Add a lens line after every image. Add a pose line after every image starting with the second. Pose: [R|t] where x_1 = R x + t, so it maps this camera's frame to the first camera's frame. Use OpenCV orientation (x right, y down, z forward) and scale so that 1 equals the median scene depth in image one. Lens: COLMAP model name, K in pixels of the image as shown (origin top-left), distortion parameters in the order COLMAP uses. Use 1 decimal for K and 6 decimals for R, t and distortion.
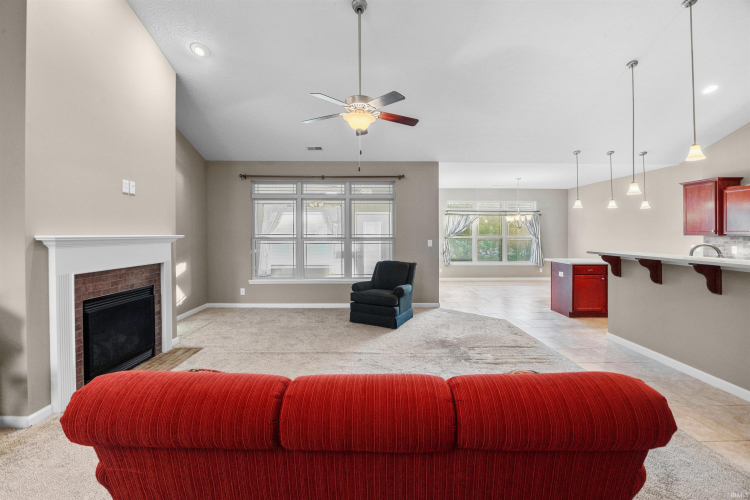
lens RADIAL K [[334.7, 0, 376.6], [0, 334.7, 234.6], [0, 0, 1]] dist [-0.014054, 0.000187]
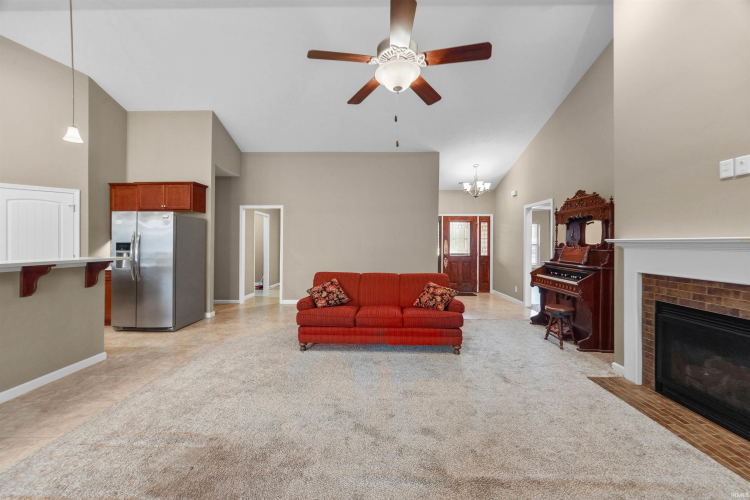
lens RADIAL K [[289.9, 0, 375.3], [0, 289.9, 241.4], [0, 0, 1]] dist [-0.002619, -0.000619]
pose [[-0.999554, -0.002328, 0.029788, -0.012787], [-0.002467, 0.999986, -0.004601, 0.009298], [-0.029777, -0.004672, -0.999546, 0.971586]]
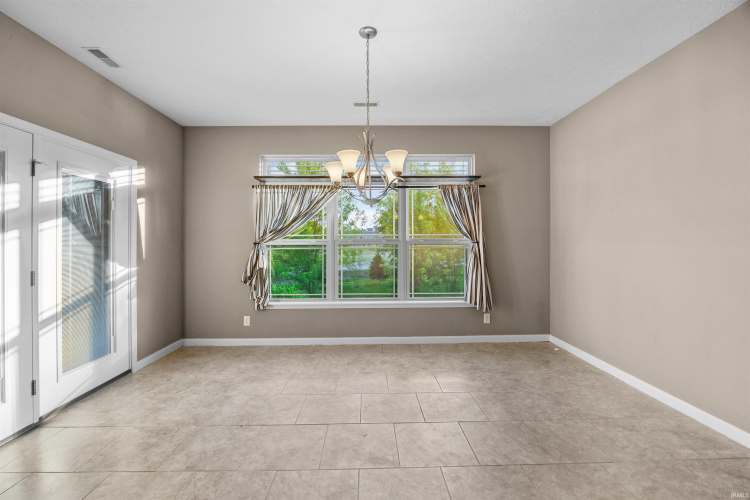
lens RADIAL K [[334.7, 0, 371.4], [0, 334.7, 242.1], [0, 0, 1]] dist [-0.014054, 0.000187]
pose [[0.999792, -0.009839, -0.017841, 0.631112], [0.009798, 0.999949, -0.002378, 0.019196], [0.017863, 0.002202, 0.999838, 1.021829]]
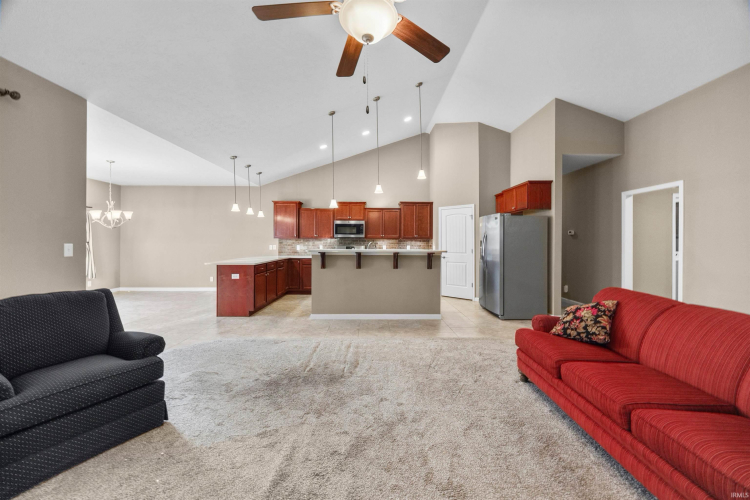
lens RADIAL K [[289.9, 0, 378.1], [0, 289.9, 238.5], [0, 0, 1]] dist [-0.002619, -0.000619]
pose [[0.000598, 0.007741, 0.999970, -0.317273], [-0.002138, 0.999968, -0.007740, 0.012118], [-0.999998, -0.002133, 0.000615, 0.588783]]
